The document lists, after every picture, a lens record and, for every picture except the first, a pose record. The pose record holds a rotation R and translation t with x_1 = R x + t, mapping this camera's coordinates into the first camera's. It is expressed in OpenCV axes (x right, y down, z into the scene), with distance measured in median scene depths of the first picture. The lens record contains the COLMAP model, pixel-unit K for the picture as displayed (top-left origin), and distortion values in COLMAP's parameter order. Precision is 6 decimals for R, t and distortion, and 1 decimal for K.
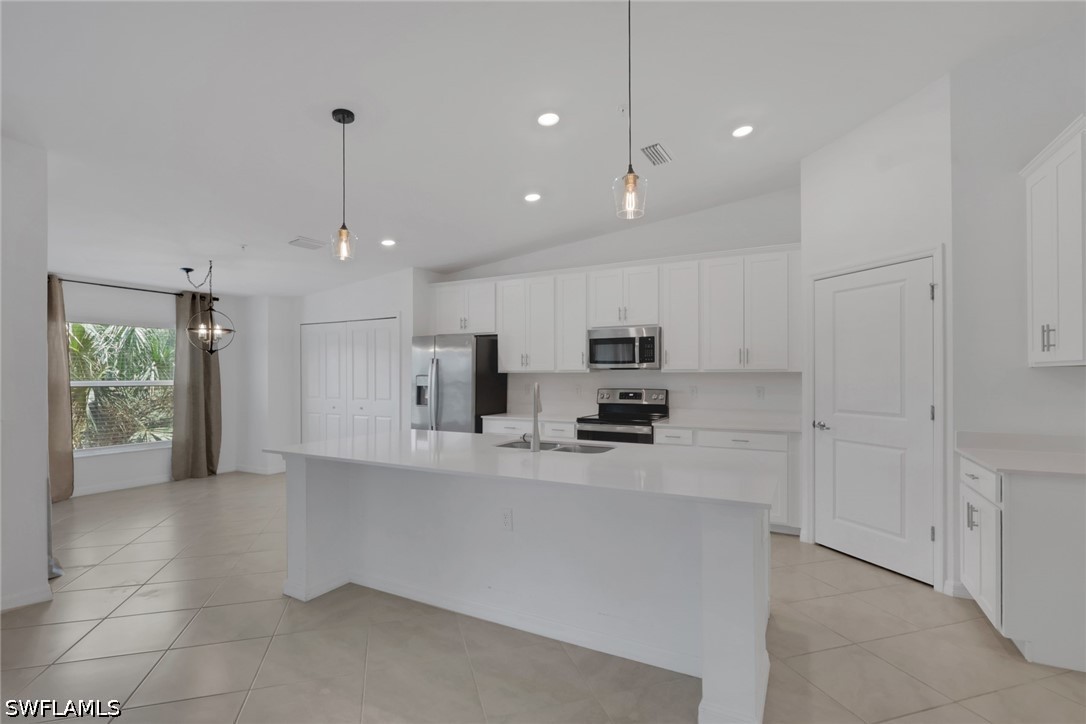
lens RADIAL K [[507.8, 0, 538.9], [0, 507.8, 367.4], [0, 0, 1]] dist [-0.002794, 0.000094]
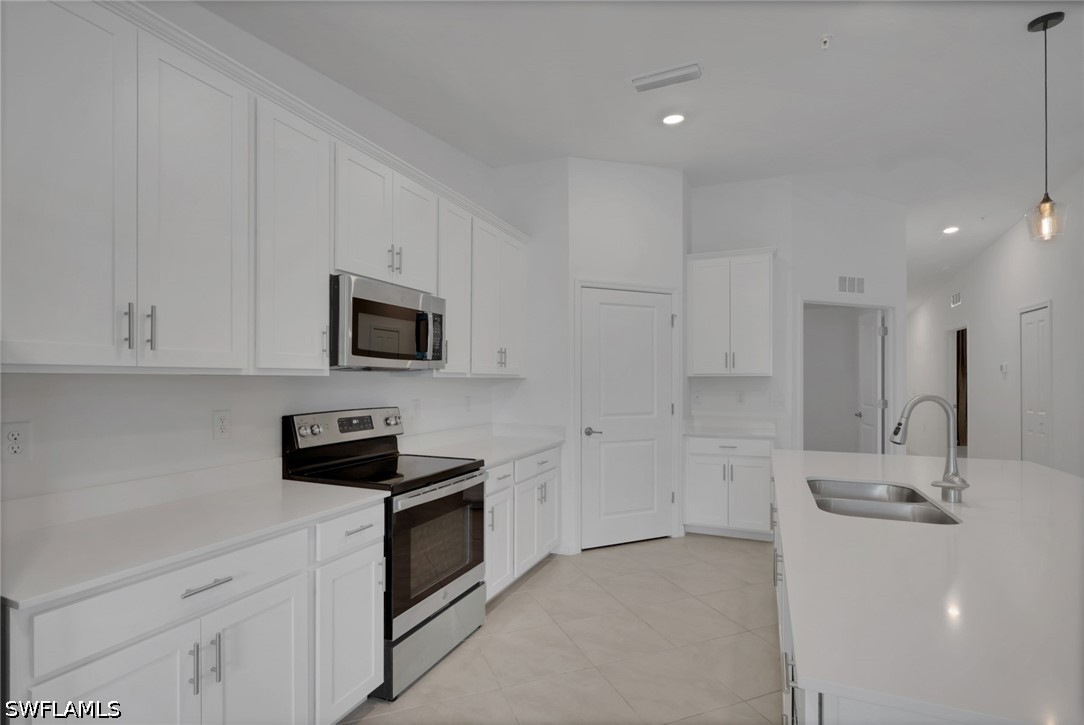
lens RADIAL K [[506.9, 0, 539.6], [0, 506.9, 378.1], [0, 0, 1]] dist [-0.002794, 0.000094]
pose [[-0.076459, 0.005200, 0.997059, -0.384996], [-0.016082, 0.999850, -0.006448, 0.013513], [-0.996943, -0.016528, -0.076364, 1.001813]]
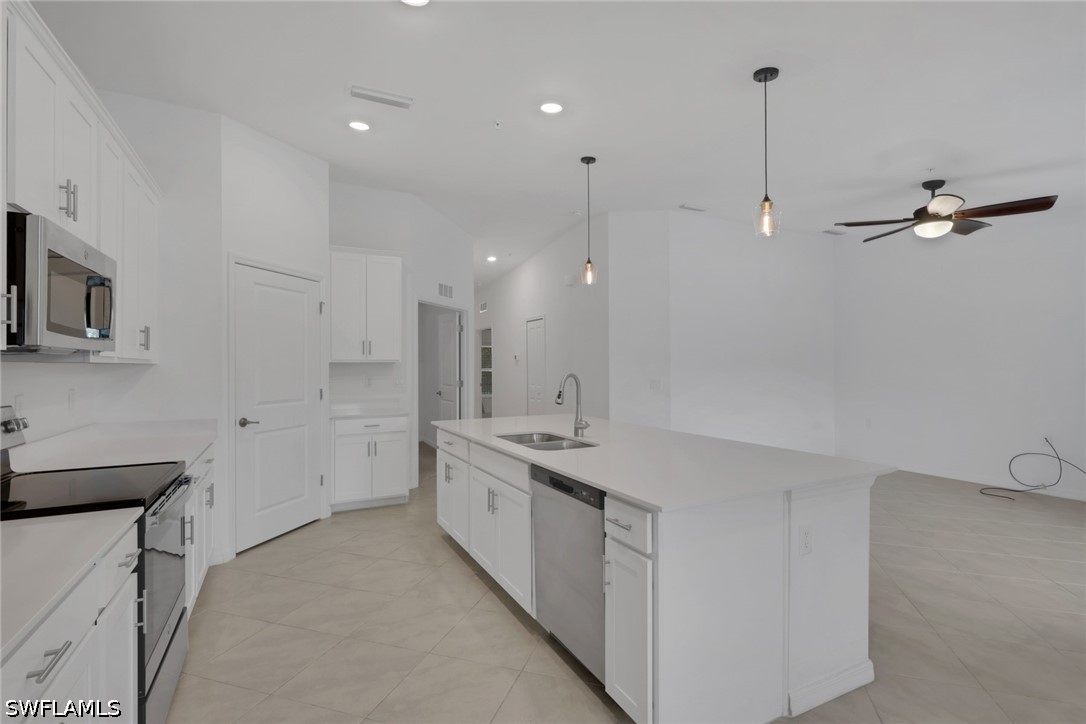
lens RADIAL K [[507.8, 0, 539.8], [0, 507.8, 363.9], [0, 0, 1]] dist [-0.002794, 0.000094]
pose [[-0.819601, 0.006143, 0.572902, -0.358144], [-0.004850, 0.999832, -0.017659, 0.018499], [-0.572915, -0.017252, -0.819433, 1.235198]]
